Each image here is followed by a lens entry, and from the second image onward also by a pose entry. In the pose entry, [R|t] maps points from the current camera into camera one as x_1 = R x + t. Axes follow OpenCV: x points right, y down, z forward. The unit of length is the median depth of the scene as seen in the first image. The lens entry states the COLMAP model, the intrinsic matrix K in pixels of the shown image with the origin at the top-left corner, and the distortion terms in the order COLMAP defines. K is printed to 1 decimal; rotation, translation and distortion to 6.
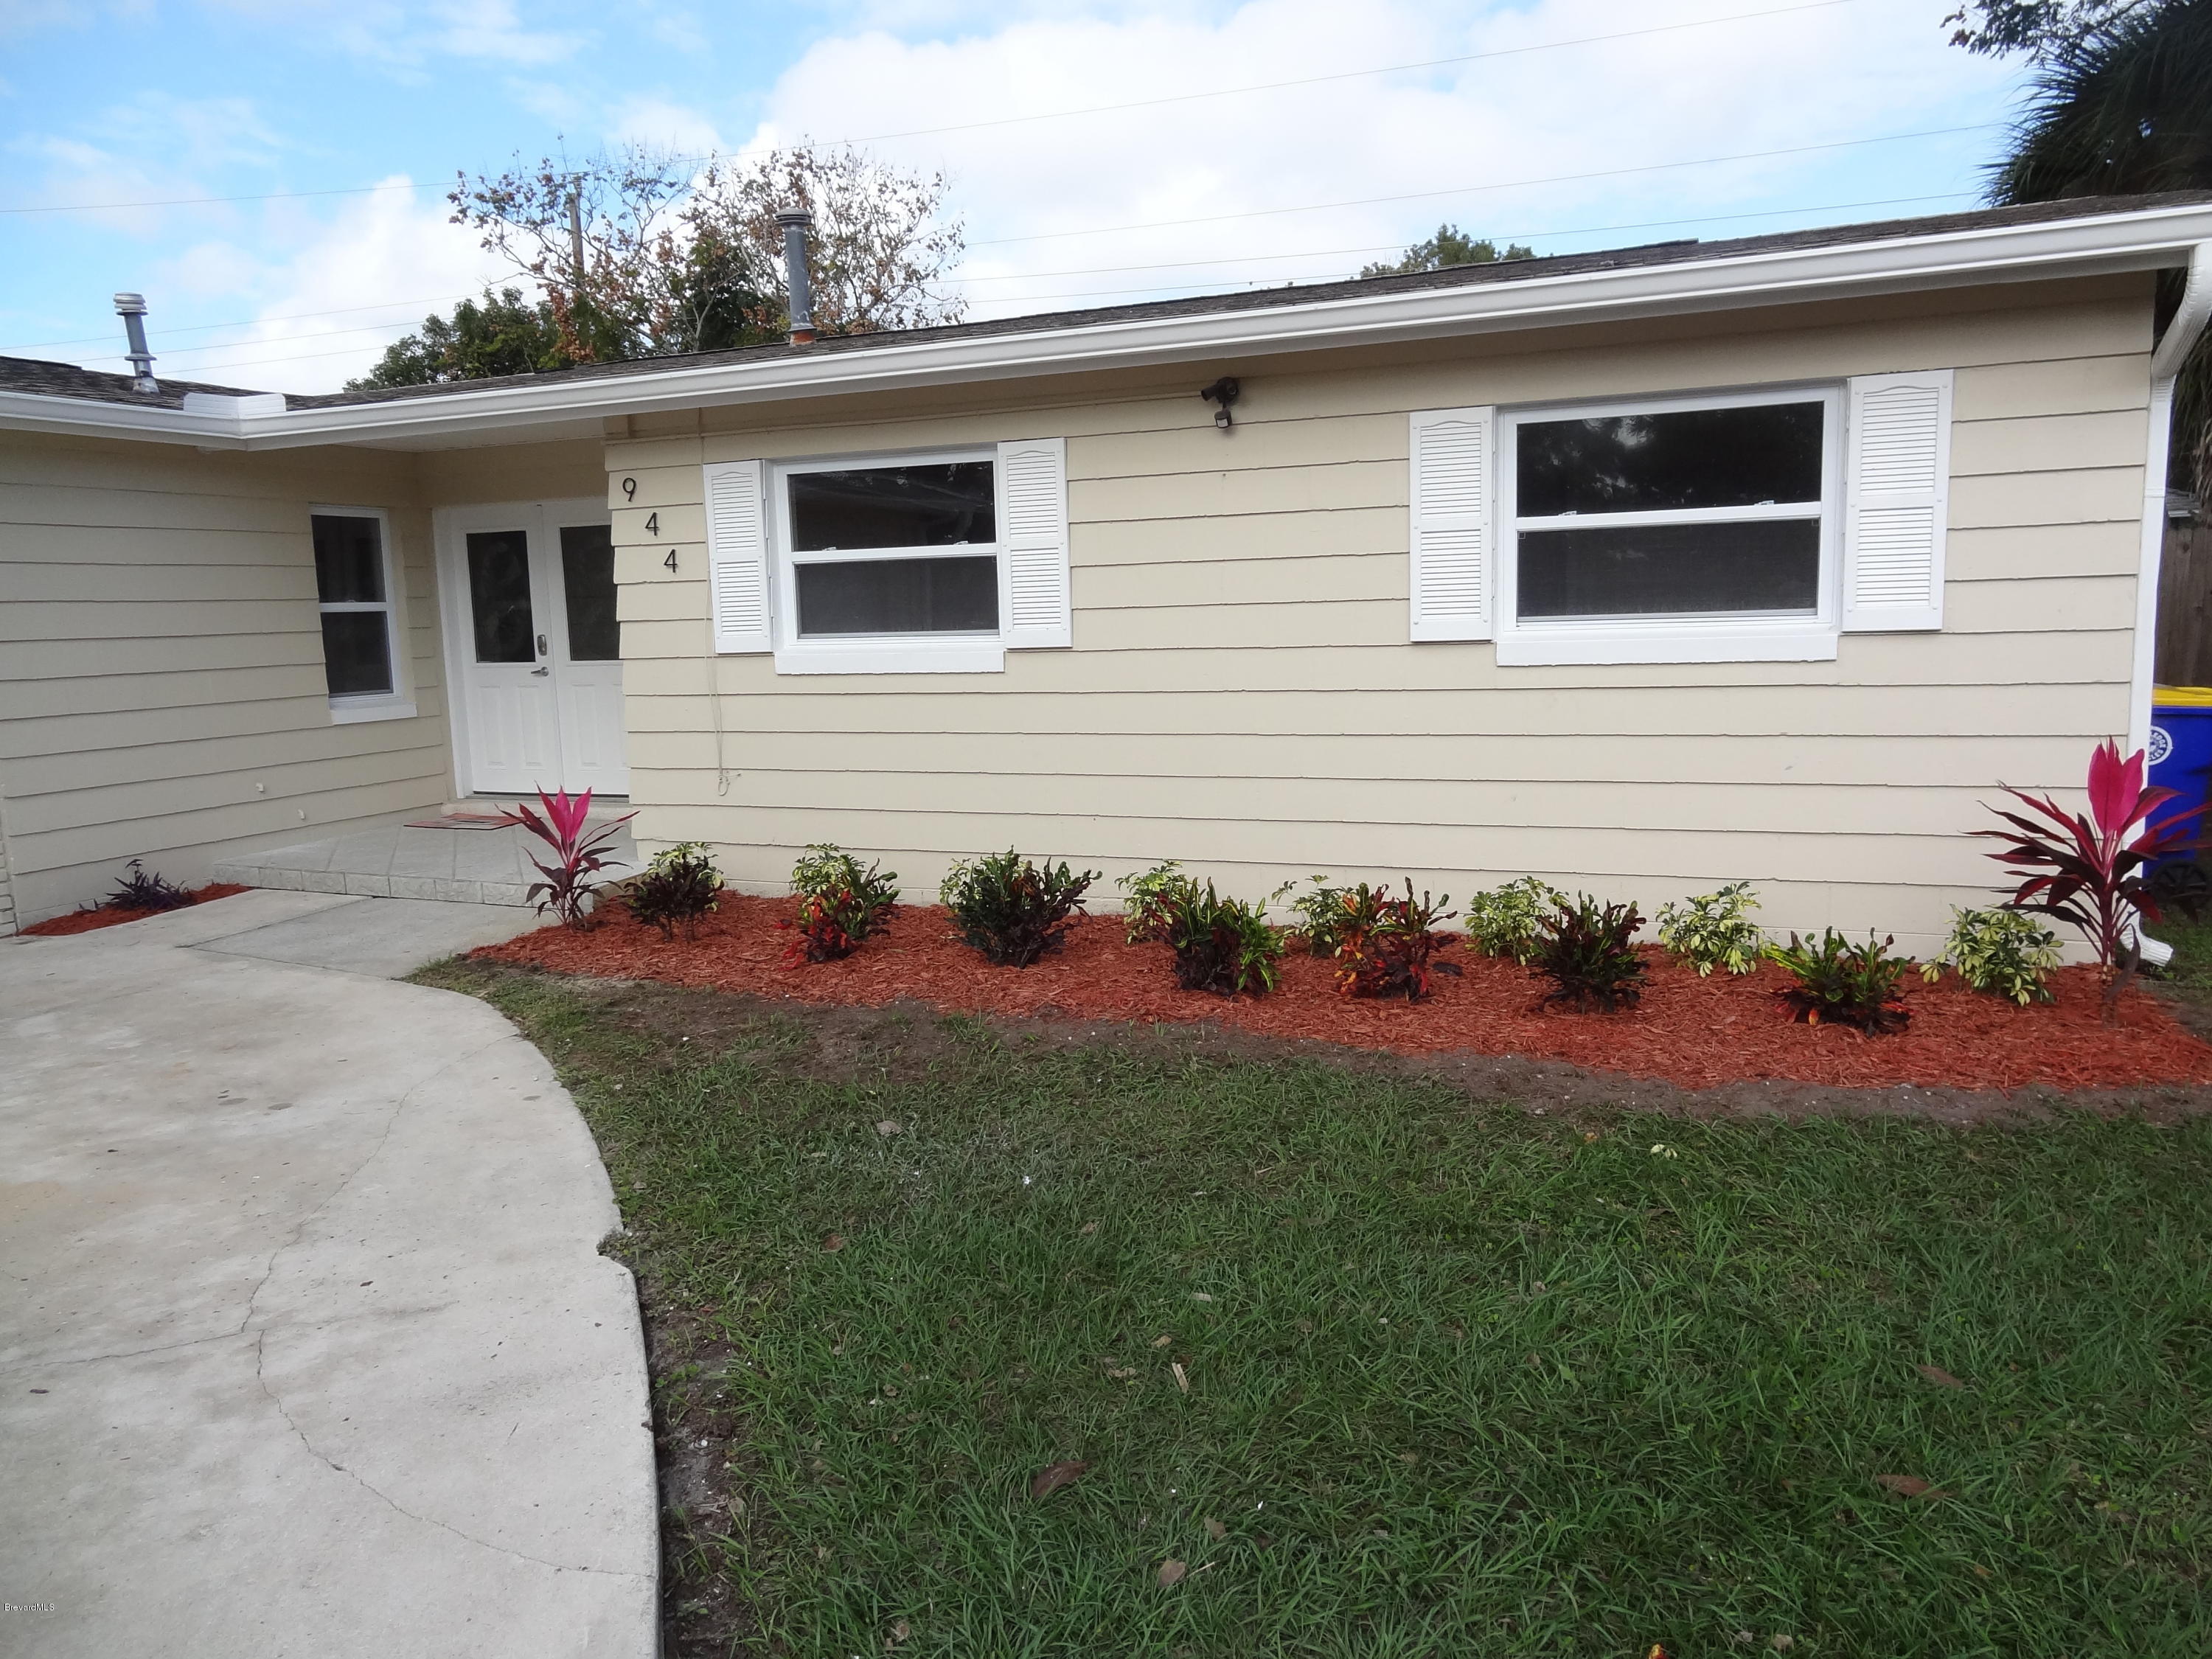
lens RADIAL K [[1547.8, 0, 1106.0], [0, 1547.8, 832.6], [0, 0, 1]] dist [-0.000204, 0.009128]
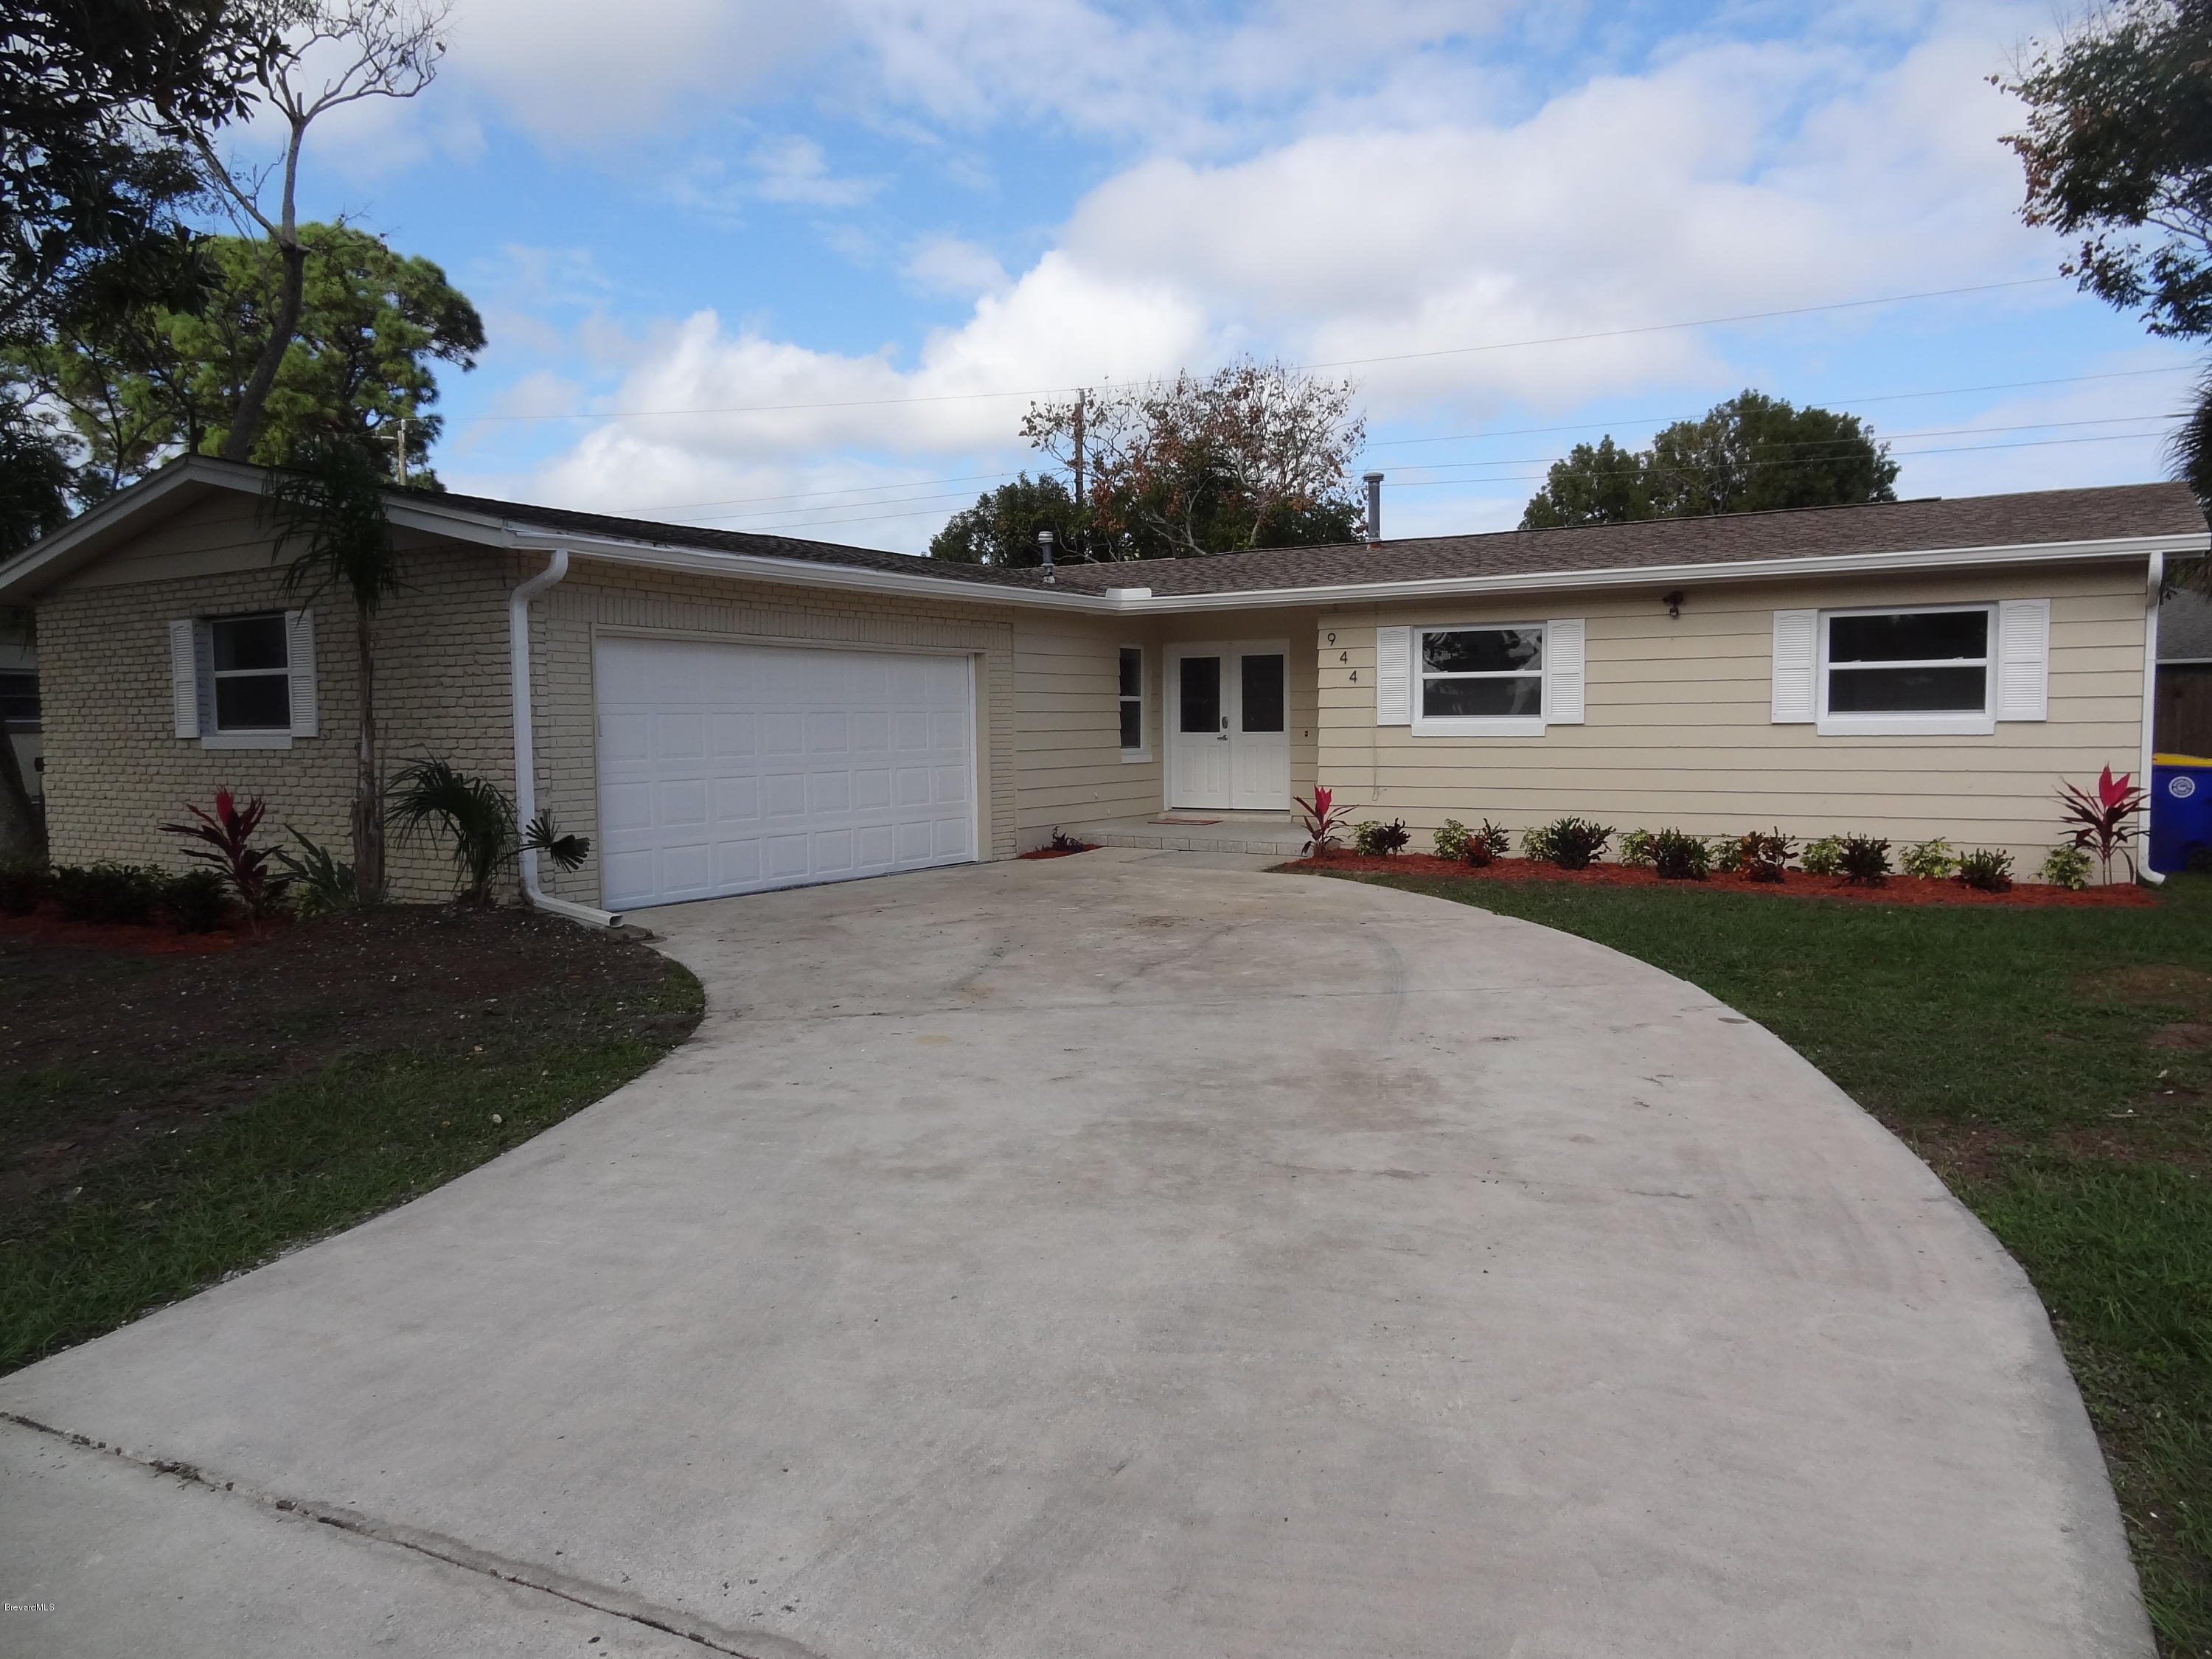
lens RADIAL K [[1547.8, 0, 1107.1], [0, 1547.8, 838.6], [0, 0, 1]] dist [-0.000204, 0.009128]
pose [[0.986226, 0.033621, -0.161949, -0.293419], [-0.044555, 0.996931, -0.064365, 0.175787], [0.159288, 0.070694, 0.984698, -1.003070]]
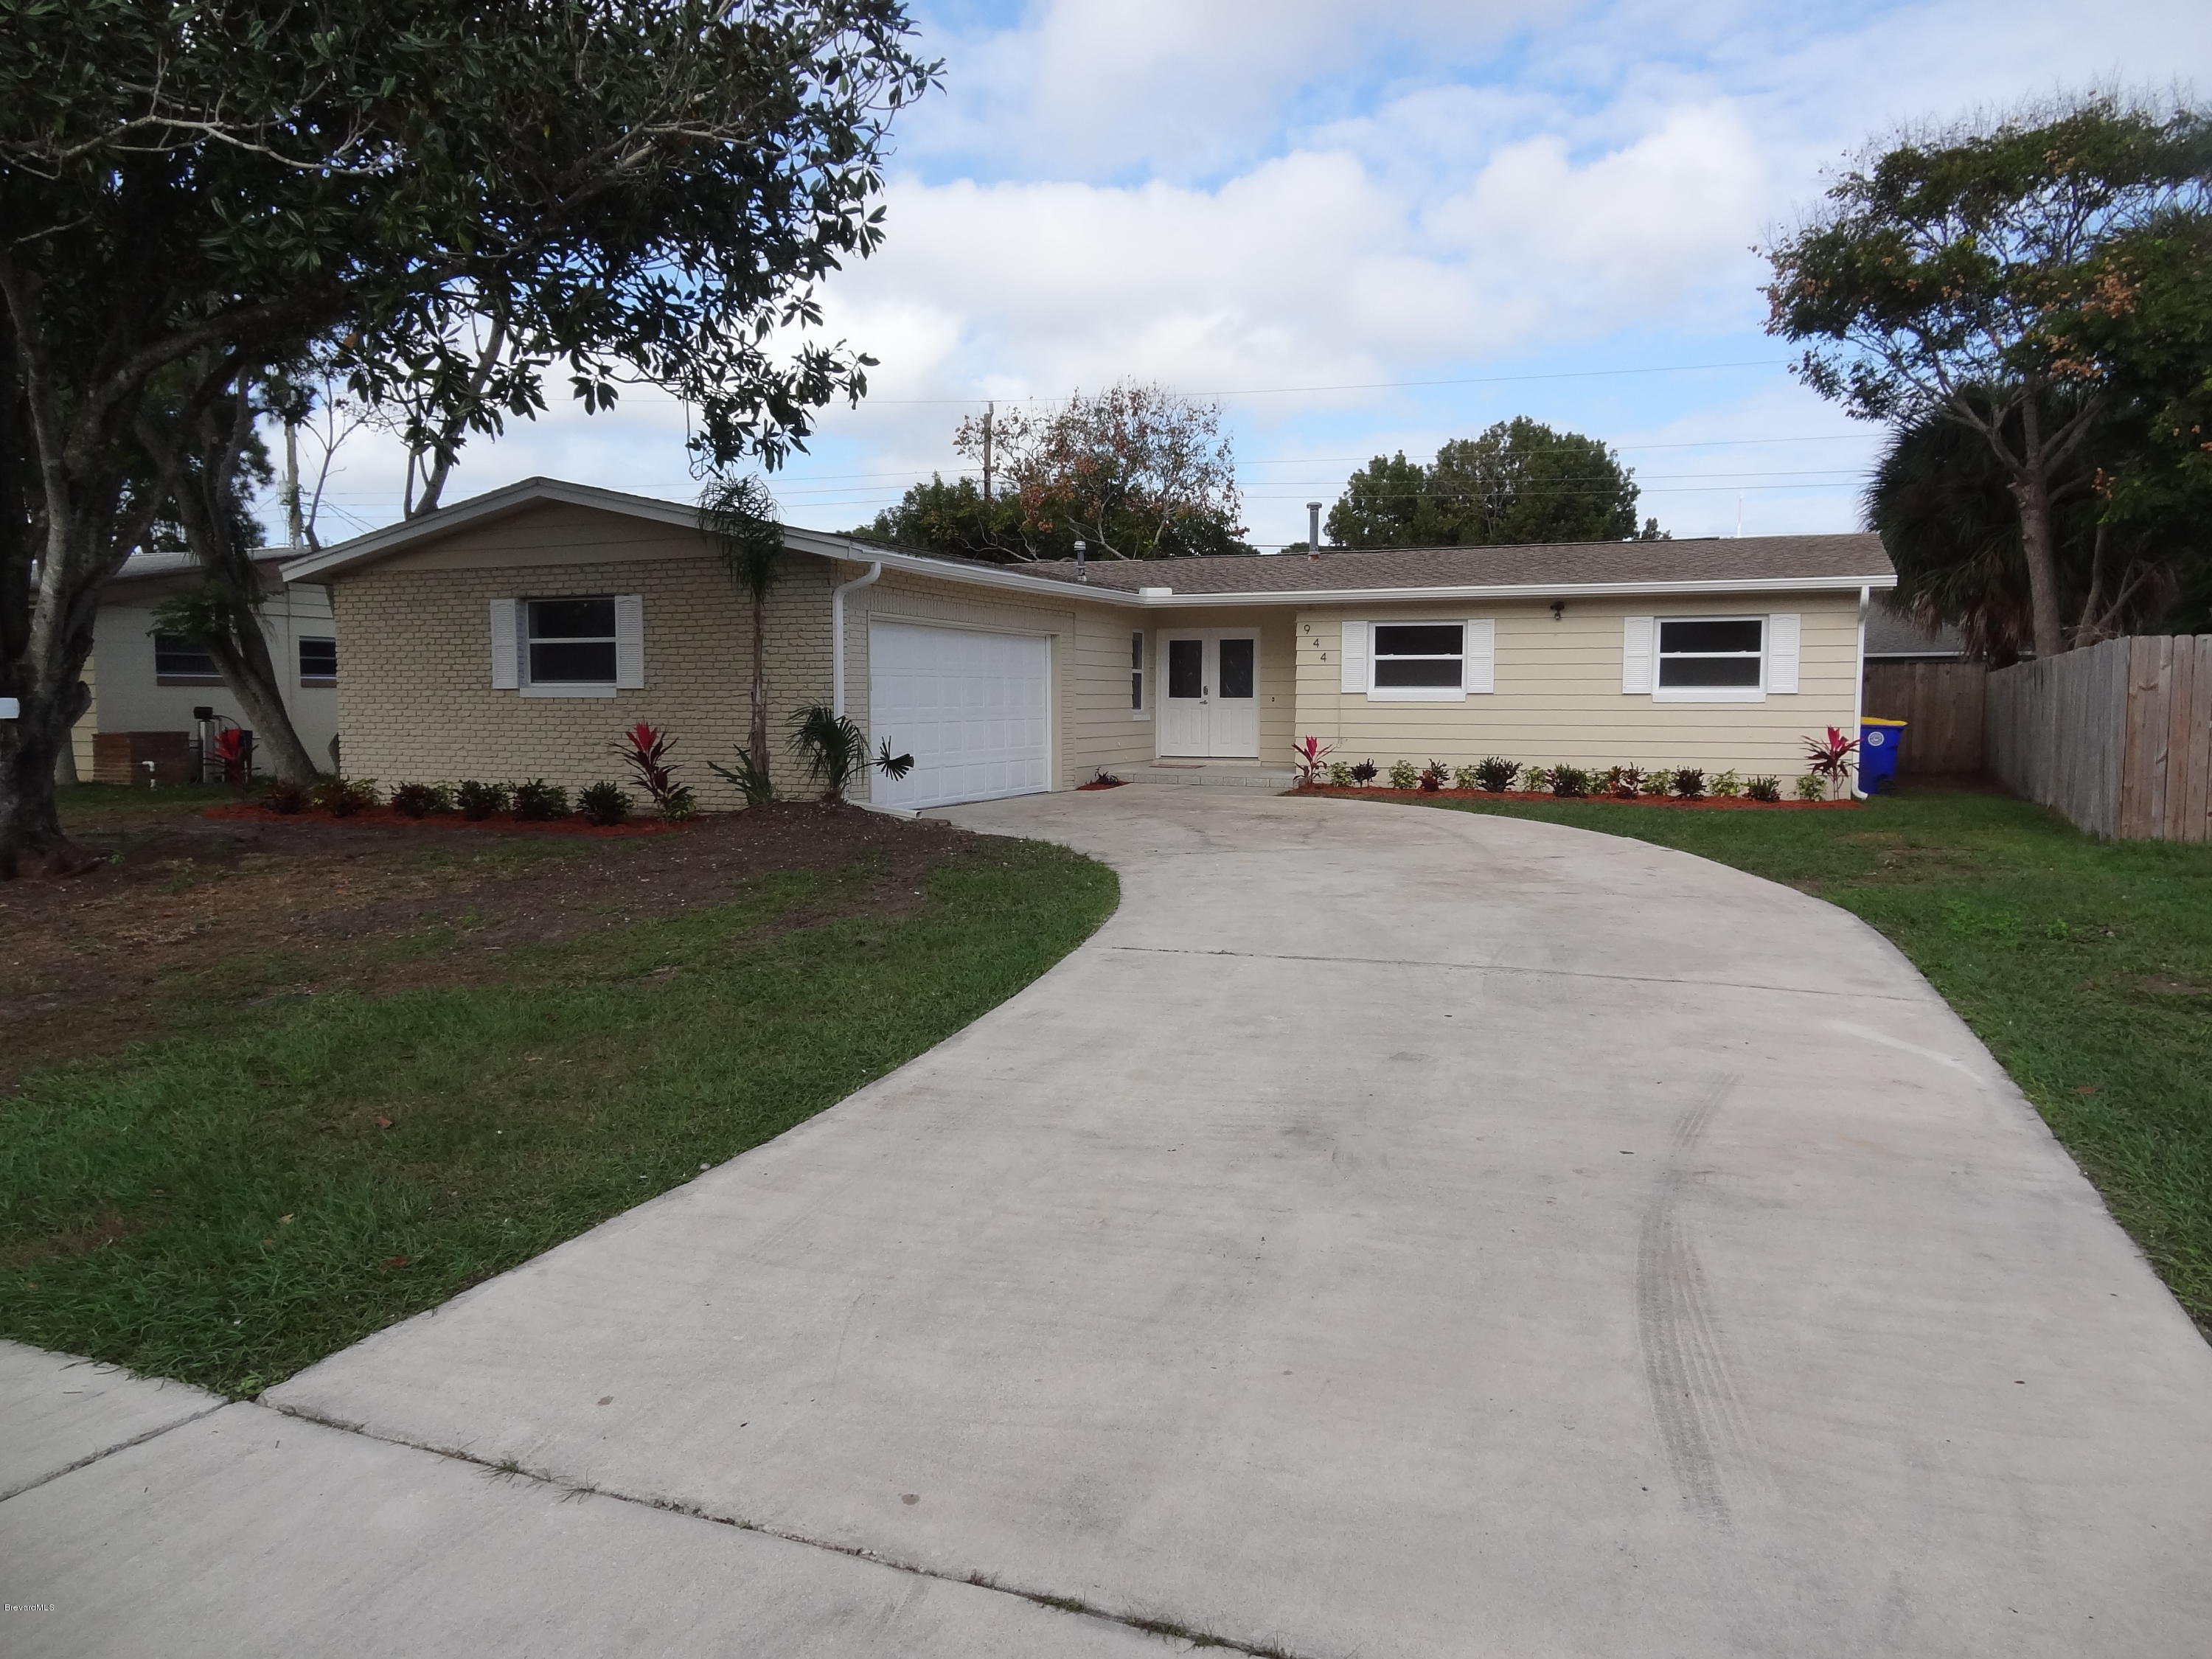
lens RADIAL K [[1547.8, 0, 1114.0], [0, 1547.8, 822.1], [0, 0, 1]] dist [-0.000204, 0.009128]
pose [[0.999440, 0.033415, 0.001515, -0.694017], [-0.033236, 0.997166, -0.067487, 0.318036], [-0.003766, 0.067399, 0.997719, -1.735487]]
